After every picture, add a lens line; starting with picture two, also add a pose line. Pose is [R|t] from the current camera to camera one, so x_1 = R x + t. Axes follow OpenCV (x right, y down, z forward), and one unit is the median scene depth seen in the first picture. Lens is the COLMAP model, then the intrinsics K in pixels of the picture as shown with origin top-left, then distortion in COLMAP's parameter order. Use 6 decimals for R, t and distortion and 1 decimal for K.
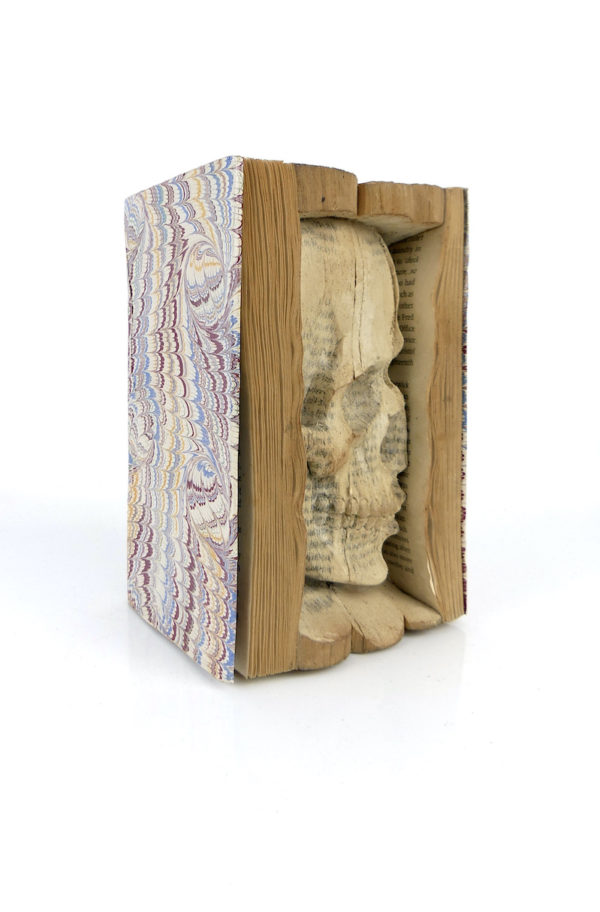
lens RADIAL K [[861.6, 0, 241.0], [0, 861.6, 419.0], [0, 0, 1]] dist [-0.000527, -0.000792]
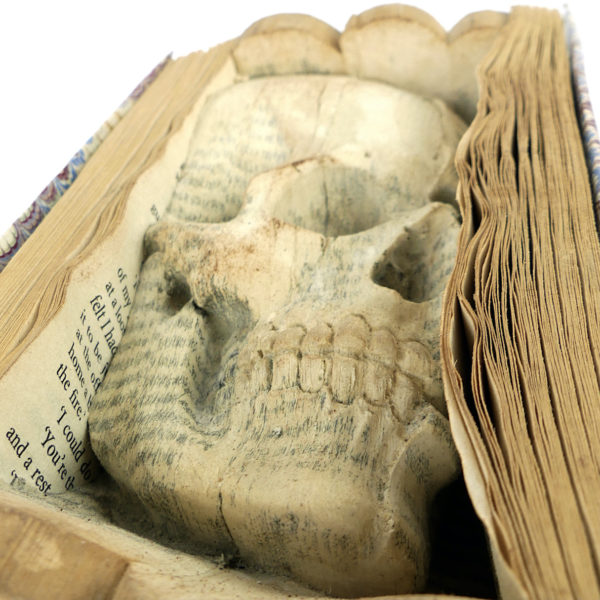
lens RADIAL K [[714.7, 0, 284.1], [0, 714.7, 338.0], [0, 0, 1]] dist [-0.008014, -0.021566]
pose [[0.676227, -0.417636, -0.606874, 0.358537], [-0.295550, 0.600785, -0.742771, 0.369514], [0.674809, 0.681644, 0.282835, 0.919937]]
